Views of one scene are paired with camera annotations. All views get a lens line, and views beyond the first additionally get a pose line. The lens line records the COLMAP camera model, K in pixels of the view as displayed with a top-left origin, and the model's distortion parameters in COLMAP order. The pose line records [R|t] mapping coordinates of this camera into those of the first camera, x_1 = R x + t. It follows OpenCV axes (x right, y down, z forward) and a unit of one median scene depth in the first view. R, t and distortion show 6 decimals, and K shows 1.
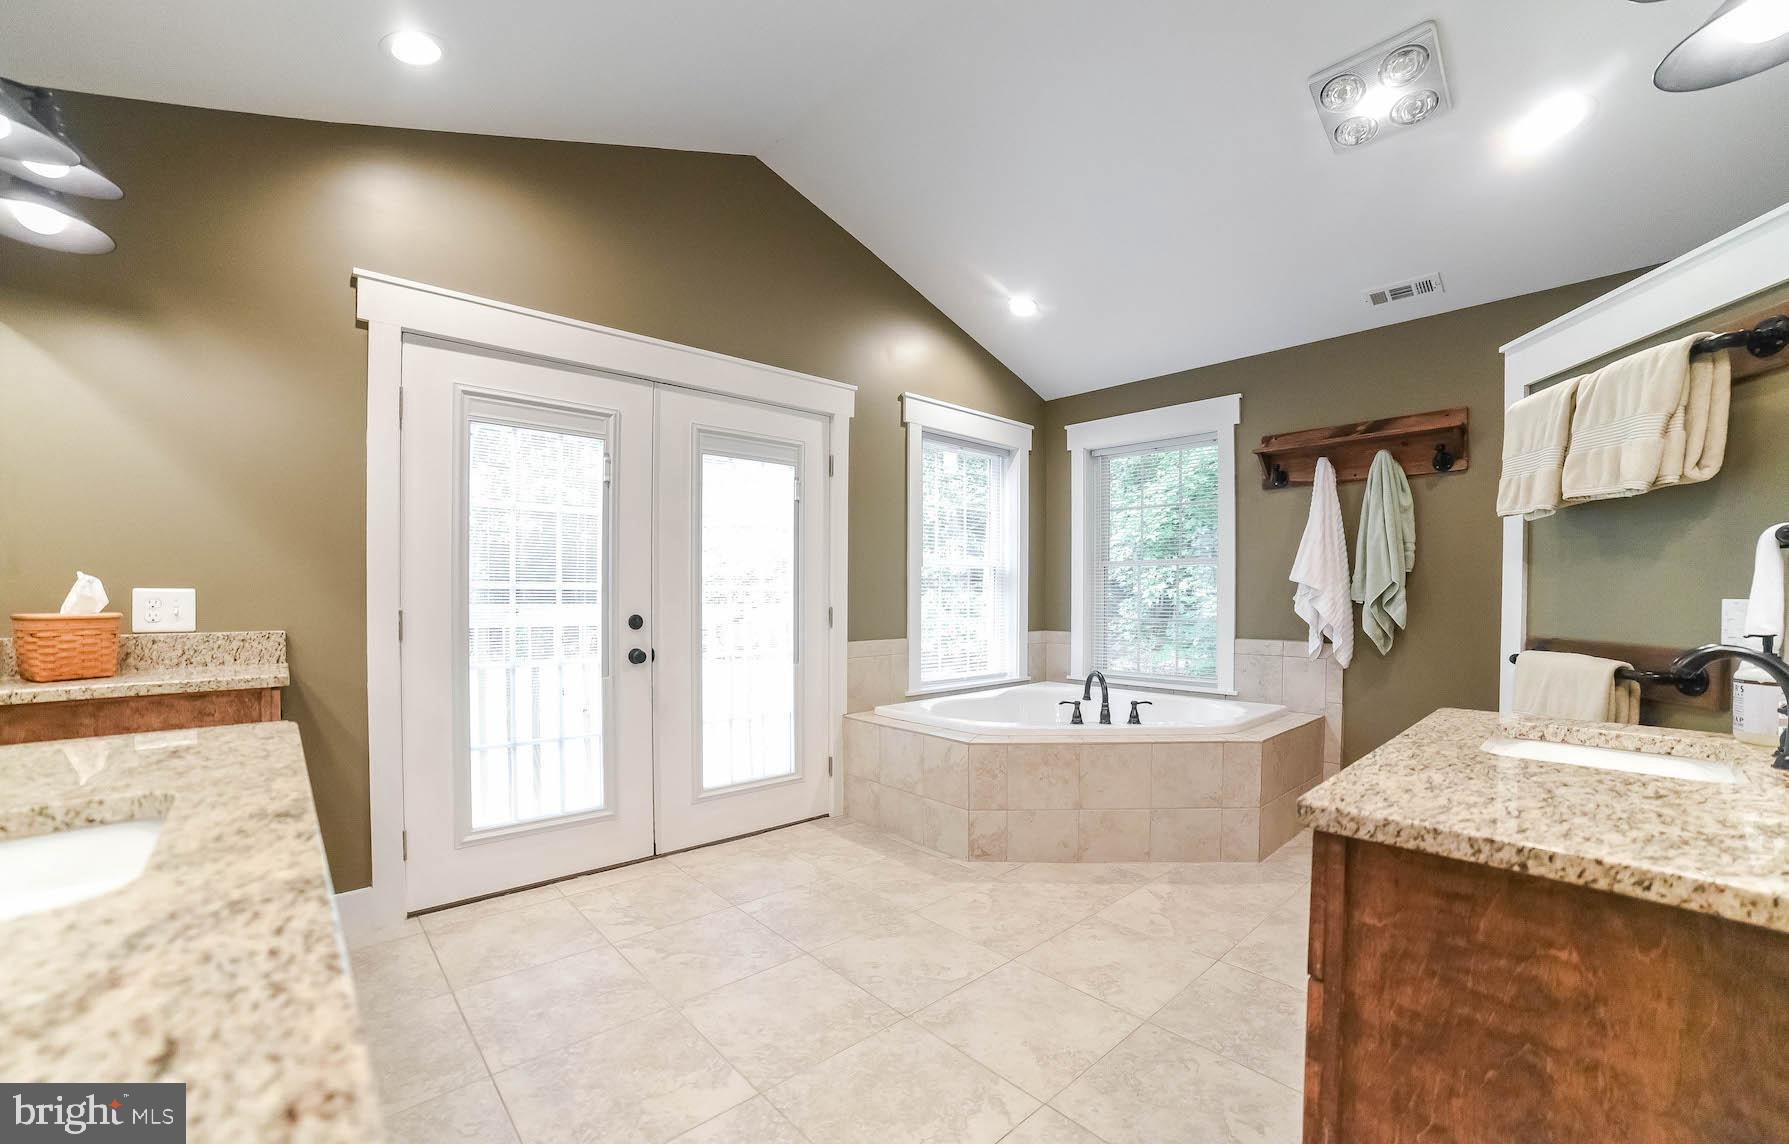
lens RADIAL K [[735.4, 0, 906.8], [0, 735.4, 604.2], [0, 0, 1]] dist [-0.061189, 0.000181]
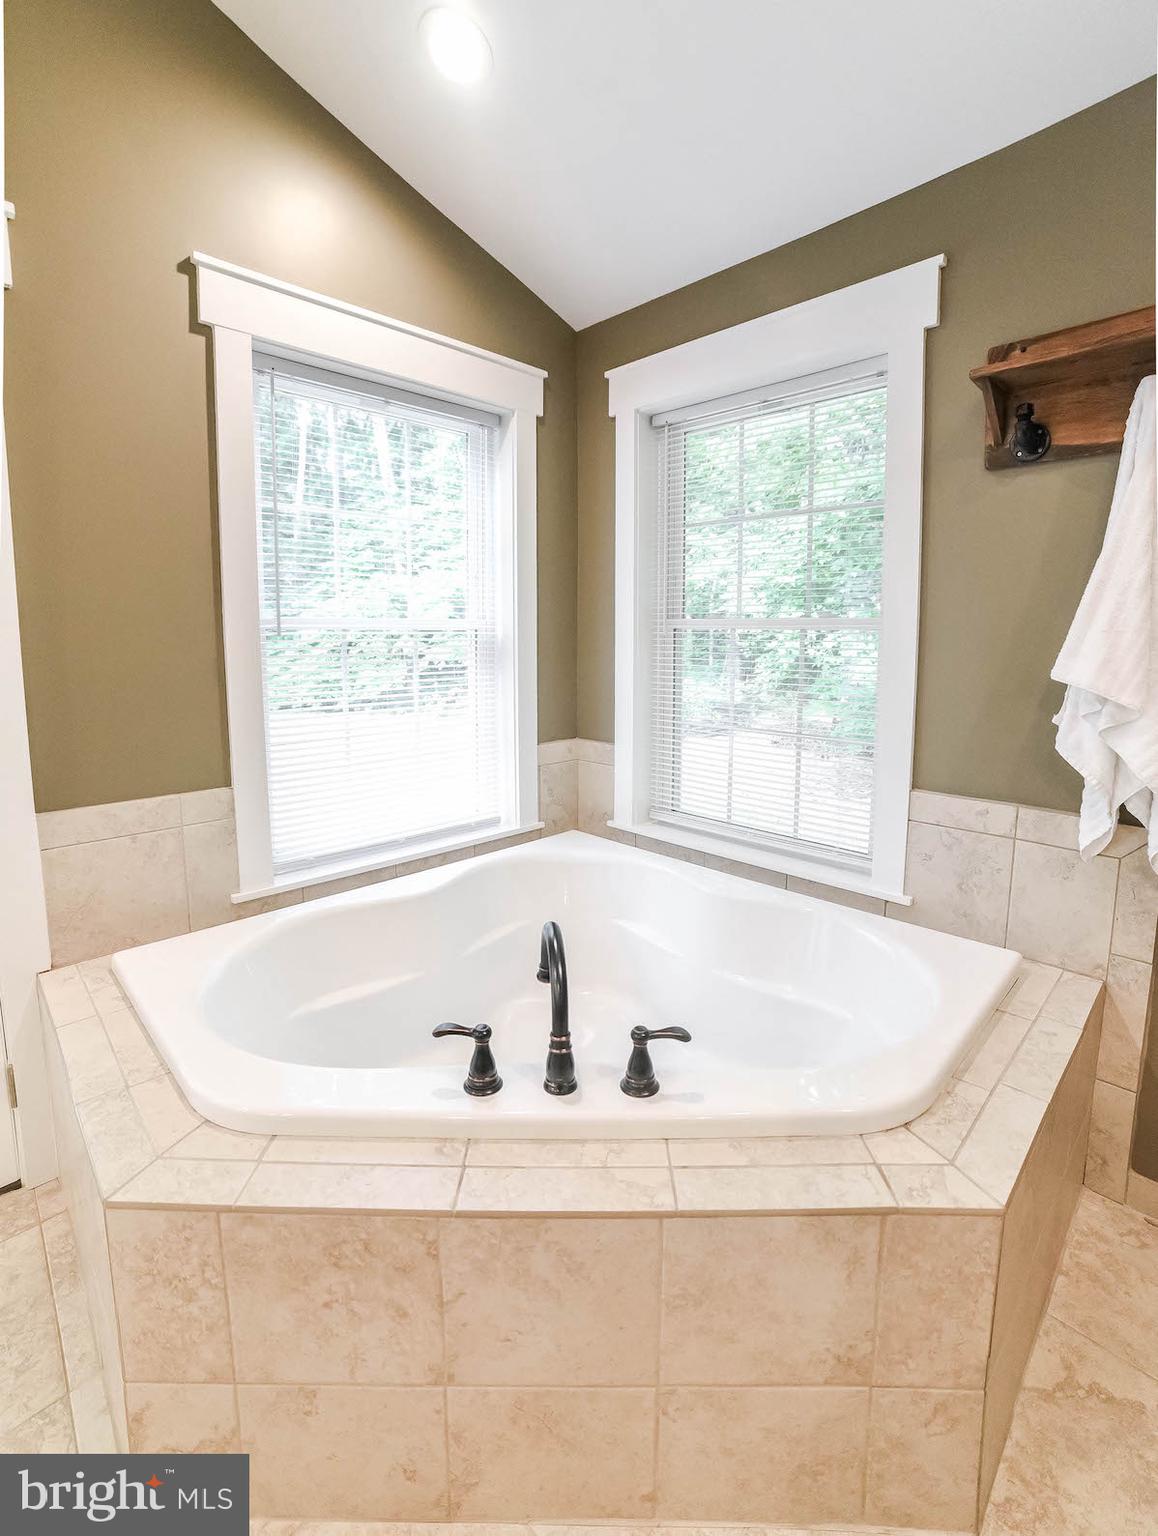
lens RADIAL K [[699.8, 0, 584.0], [0, 699.8, 710.8], [0, 0, 1]] dist [-0.083483, 0.029861]
pose [[0.999858, -0.001084, 0.016797, 0.270650], [-0.000439, 0.995903, 0.090432, -0.053646], [-0.016826, -0.090426, 0.995761, 0.659118]]
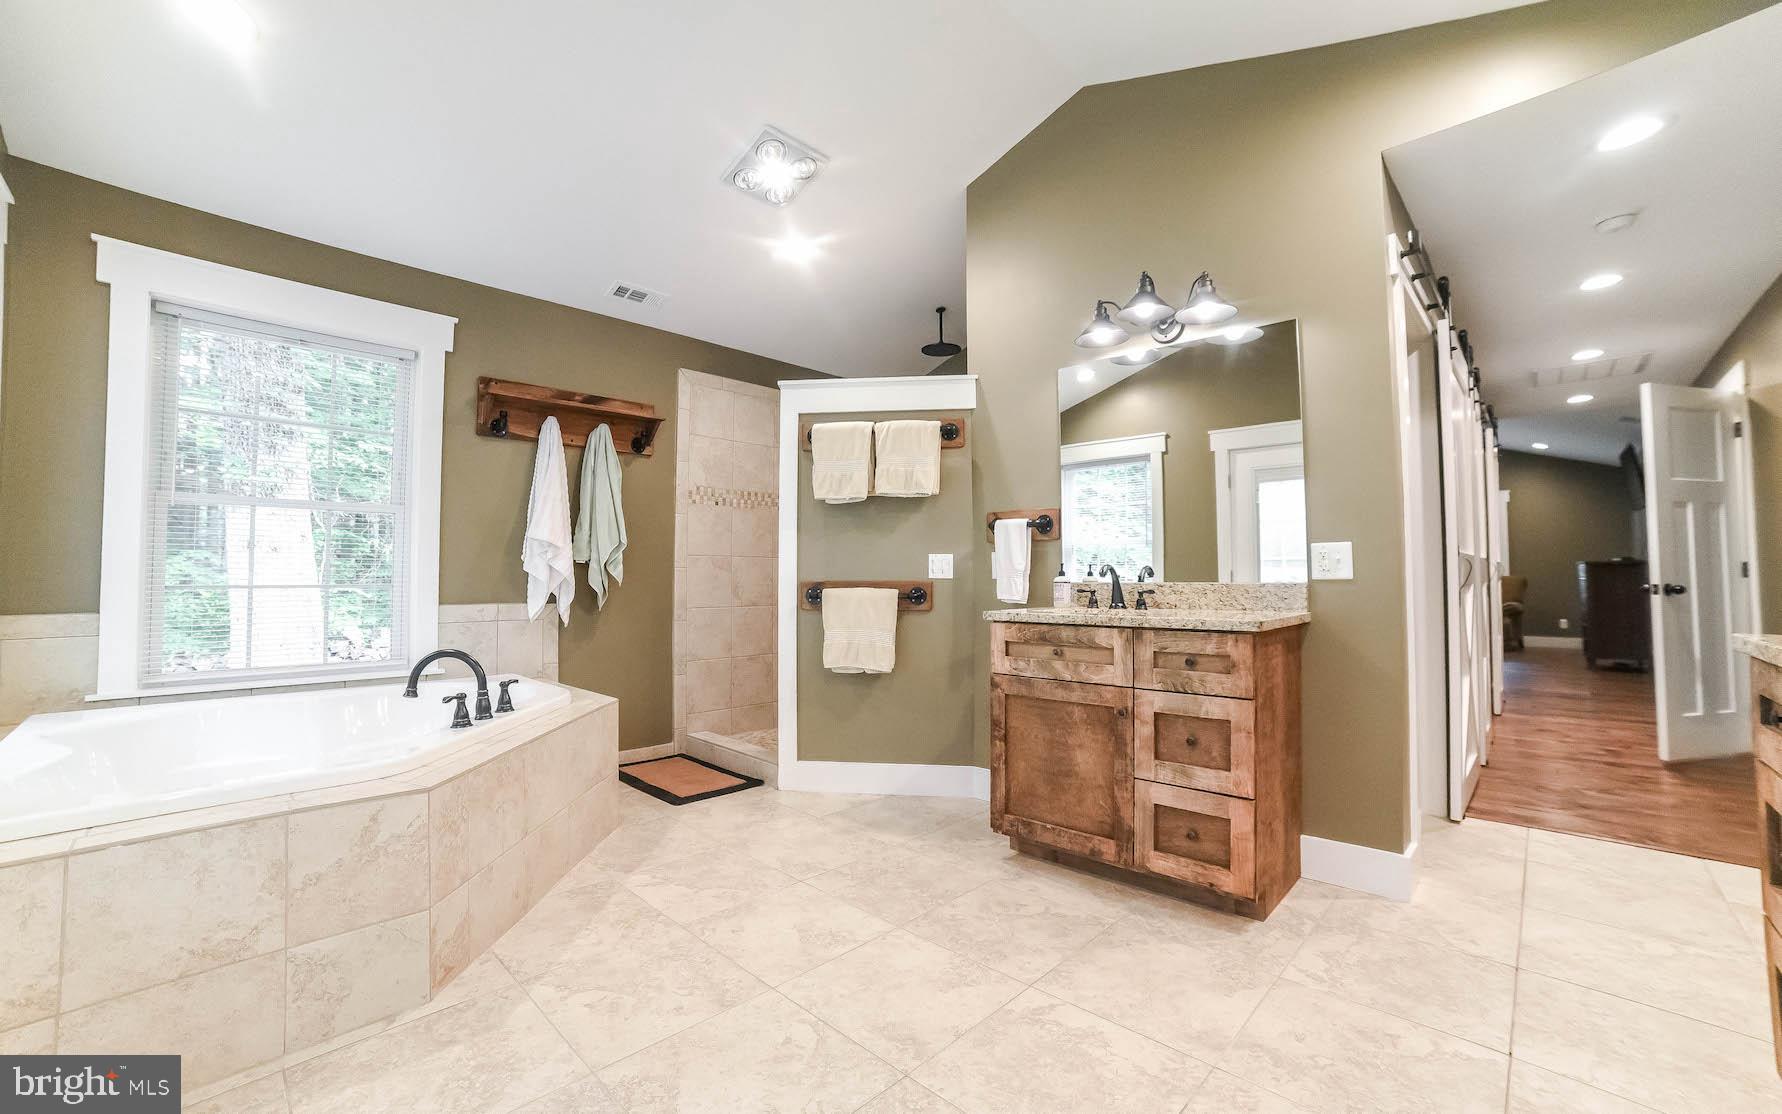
lens RADIAL K [[715.7, 0, 895.2], [0, 715.7, 546.7], [0, 0, 1]] dist [-0.019083, 0.000108]
pose [[-0.048696, 0.046192, 0.997745, -0.451036], [0.018166, 0.998806, -0.045355, 0.031959], [-0.998648, 0.015917, -0.049477, 0.614604]]
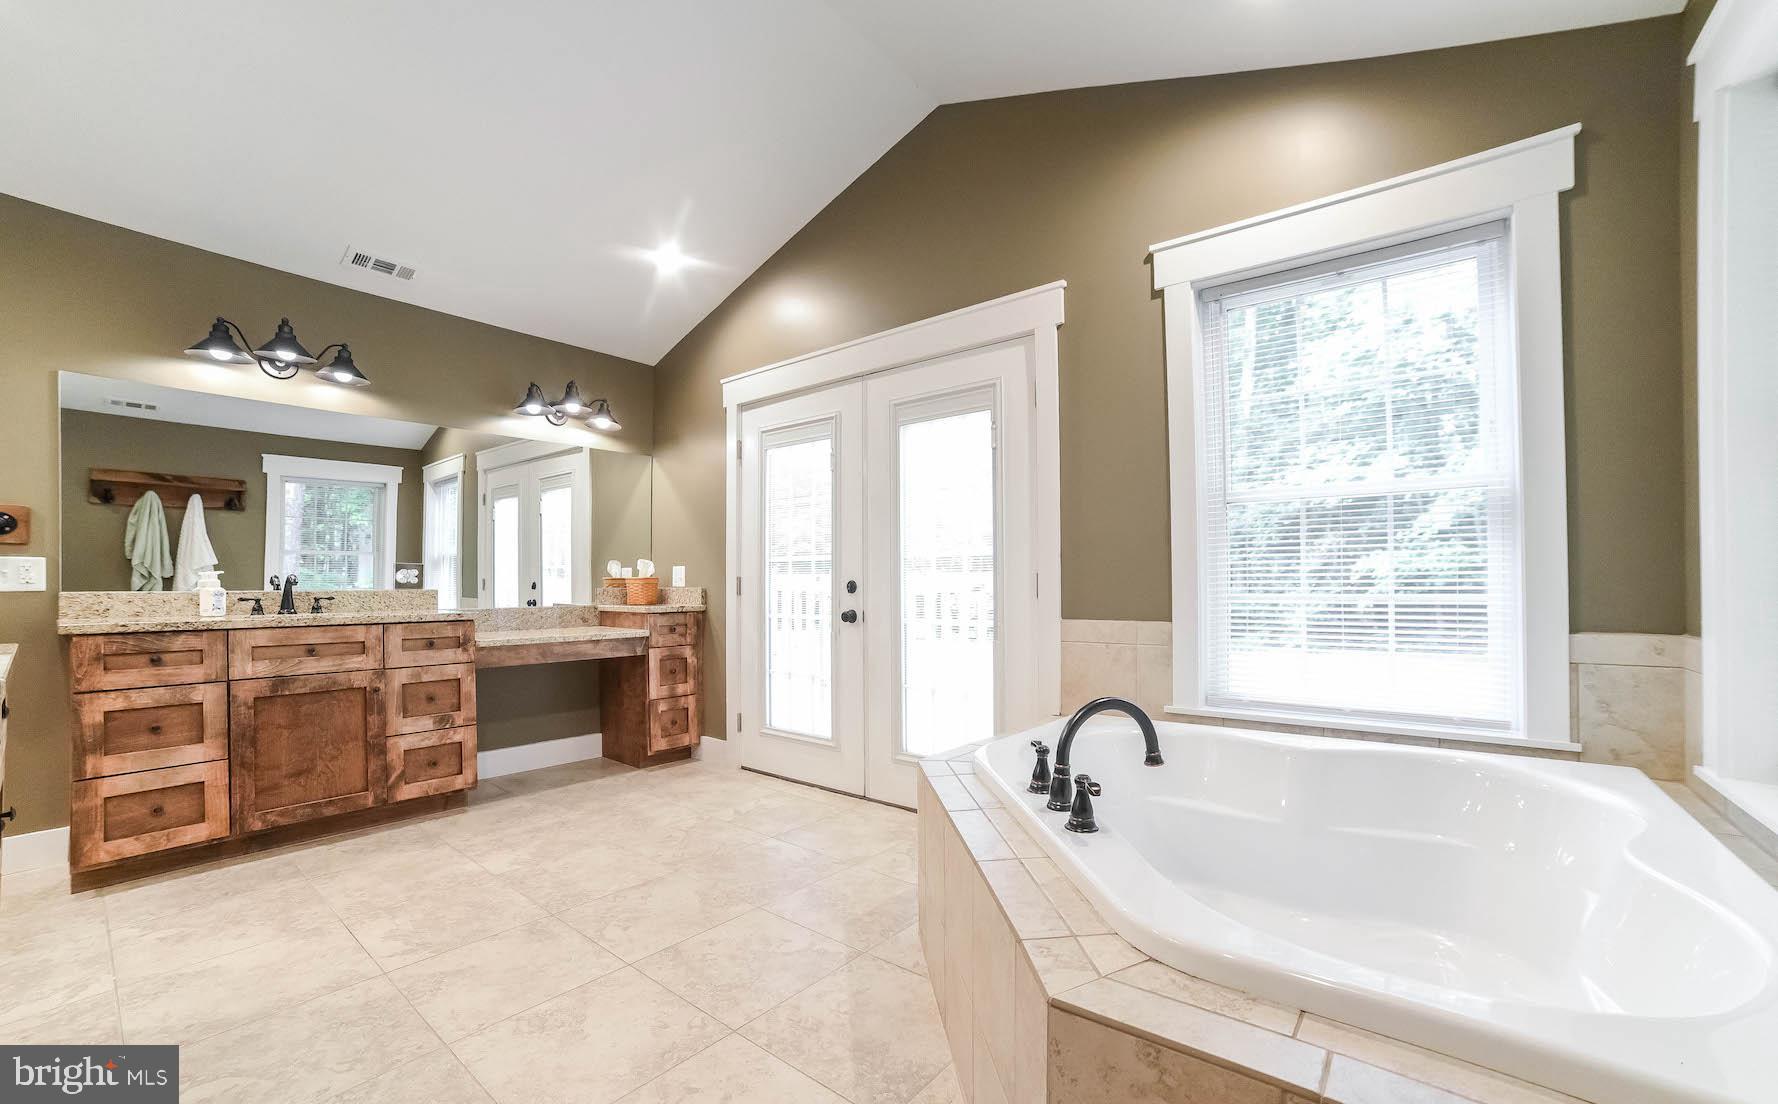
lens RADIAL K [[726.1, 0, 897.1], [0, 726.1, 577.8], [0, 0, 1]] dist [-0.062272, 0.000278]
pose [[0.126651, -0.021690, -0.991710, 0.702079], [-0.017731, 0.999552, -0.024126, 0.032673], [0.991789, 0.020640, 0.126209, 0.821993]]
